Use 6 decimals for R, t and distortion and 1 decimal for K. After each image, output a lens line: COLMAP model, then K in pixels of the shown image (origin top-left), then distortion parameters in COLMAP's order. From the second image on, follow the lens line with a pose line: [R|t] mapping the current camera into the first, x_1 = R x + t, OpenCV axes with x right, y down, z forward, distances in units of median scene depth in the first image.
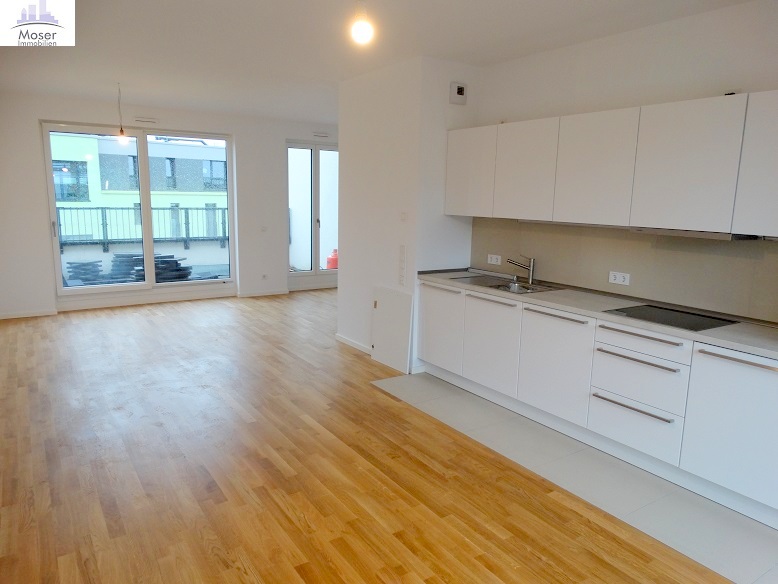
lens RADIAL K [[557.8, 0, 393.5], [0, 557.8, 294.4], [0, 0, 1]] dist [0.002931, 0.001568]
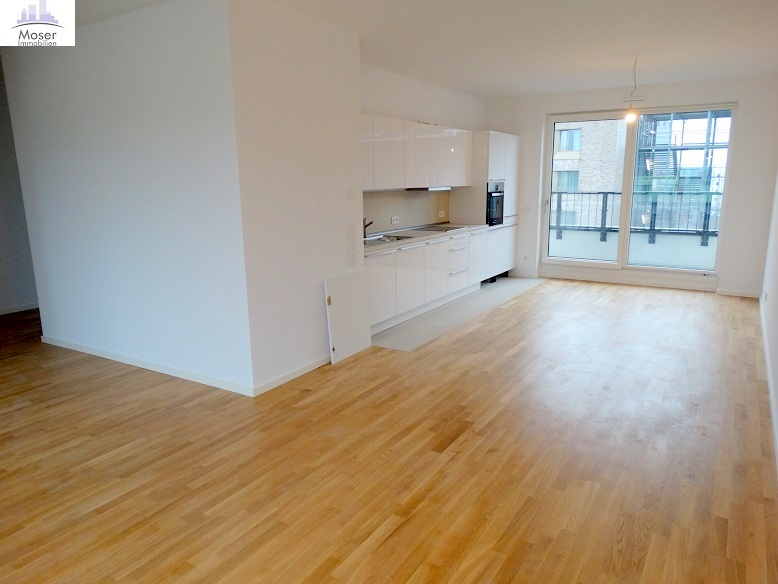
lens RADIAL K [[557.8, 0, 393.5], [0, 557.8, 294.4], [0, 0, 1]] dist [0.002931, 0.001568]
pose [[-0.411909, -0.200123, 0.888978, -1.253166], [0.163533, 0.943511, 0.288173, -0.334286], [-0.896431, 0.264078, -0.355914, 1.826105]]
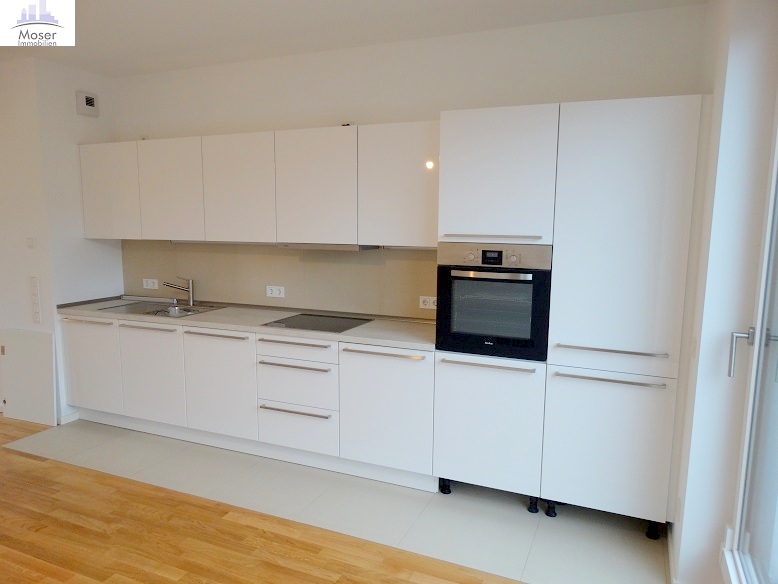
lens RADIAL K [[557.8, 0, 393.5], [0, 557.8, 294.4], [0, 0, 1]] dist [0.002931, 0.001568]
pose [[0.843334, -0.094796, 0.528963, 0.039283], [0.111985, 0.993710, -0.000457, 0.001666], [-0.525593, 0.059621, 0.848645, -0.012085]]
